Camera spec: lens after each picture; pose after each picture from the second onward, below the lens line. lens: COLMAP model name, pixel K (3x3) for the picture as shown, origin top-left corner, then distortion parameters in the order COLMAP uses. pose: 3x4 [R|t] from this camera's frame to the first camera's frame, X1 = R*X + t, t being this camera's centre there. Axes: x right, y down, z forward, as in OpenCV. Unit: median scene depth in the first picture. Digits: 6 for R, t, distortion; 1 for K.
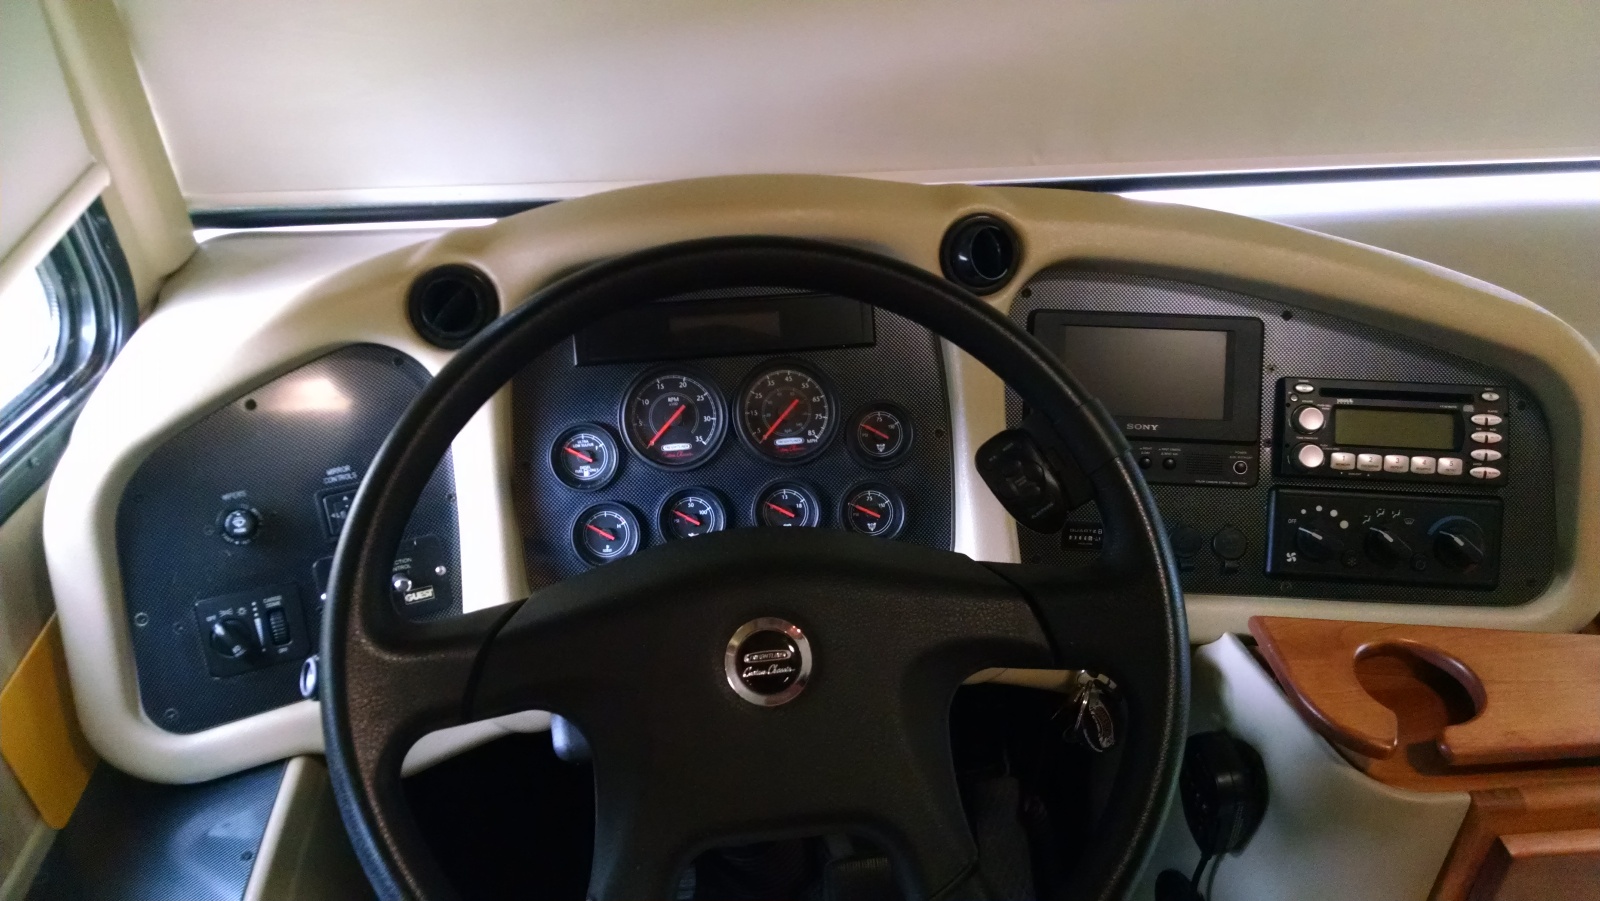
lens RADIAL K [[1206.0, 0, 802.6], [0, 1206.0, 450.1], [0, 0, 1]] dist [0.046870, -0.093316]
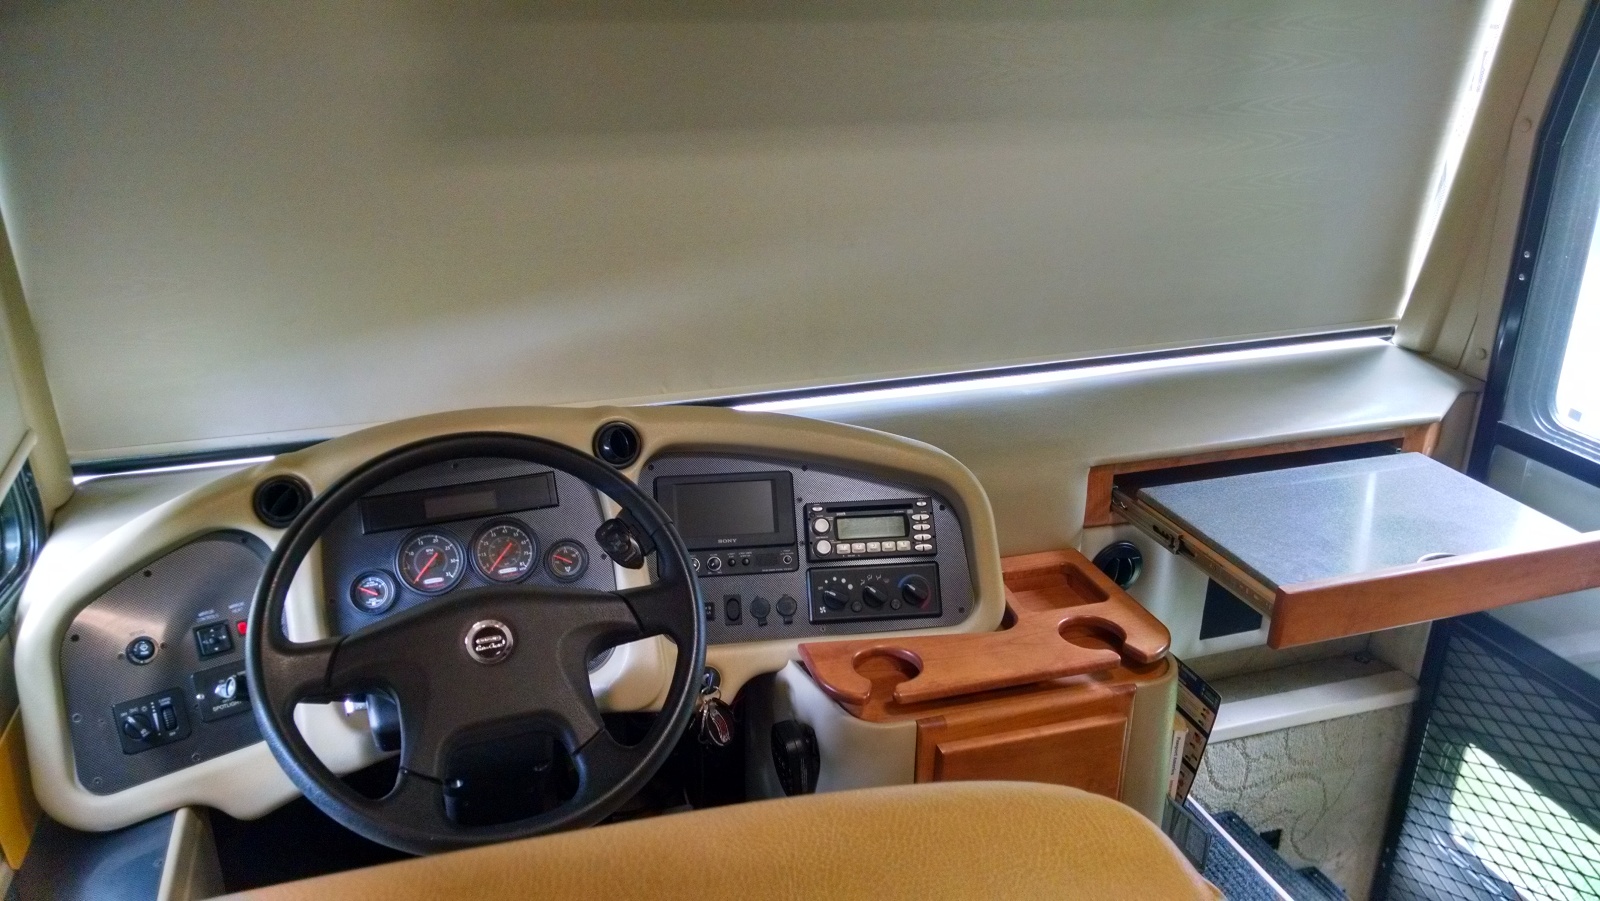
lens RADIAL K [[1206.0, 0, 793.3], [0, 1206.0, 455.4], [0, 0, 1]] dist [0.046870, -0.093316]
pose [[0.977429, -0.076629, 0.196877, 0.055382], [0.113182, 0.976817, -0.181711, 0.179766], [-0.178389, 0.199892, 0.963442, -0.635330]]
